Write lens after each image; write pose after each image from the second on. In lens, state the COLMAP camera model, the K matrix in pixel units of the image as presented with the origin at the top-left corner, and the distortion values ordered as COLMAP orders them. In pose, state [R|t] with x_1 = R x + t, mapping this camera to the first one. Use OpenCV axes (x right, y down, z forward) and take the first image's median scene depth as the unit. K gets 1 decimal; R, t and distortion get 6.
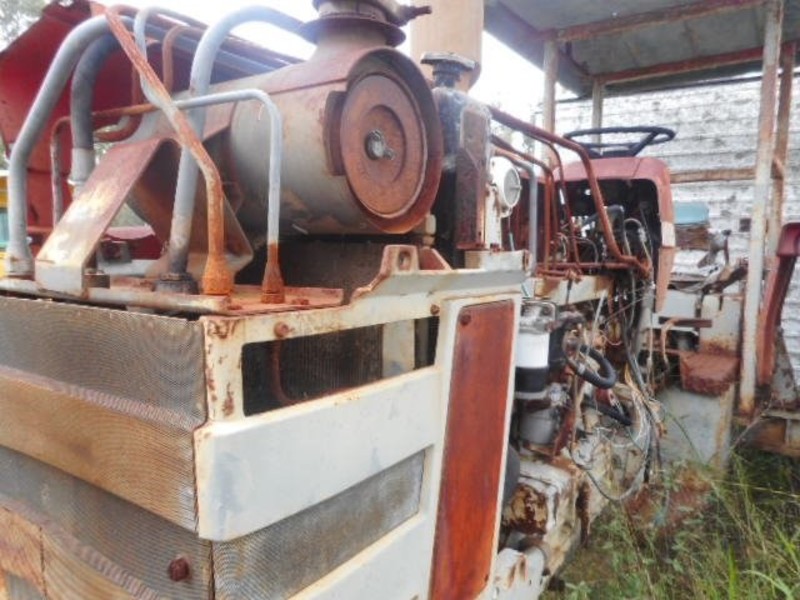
lens RADIAL K [[597.6, 0, 403.0], [0, 597.6, 305.9], [0, 0, 1]] dist [0.000745, 0.002597]
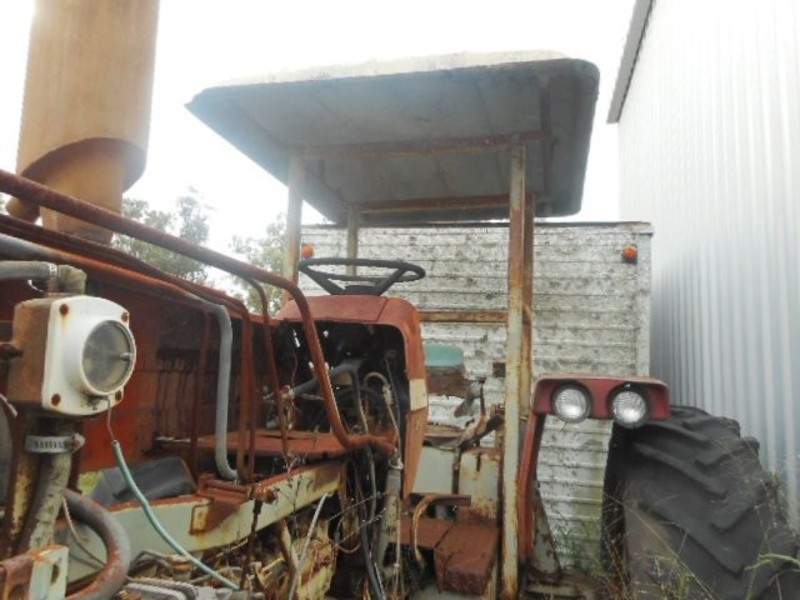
lens RADIAL K [[597.6, 0, 396.5], [0, 597.6, 309.4], [0, 0, 1]] dist [0.000745, 0.002597]
pose [[0.936791, 0.058617, 0.344944, 0.103479], [0.007686, 0.982181, -0.187778, -0.062257], [-0.349805, 0.178560, 0.919648, 0.196752]]
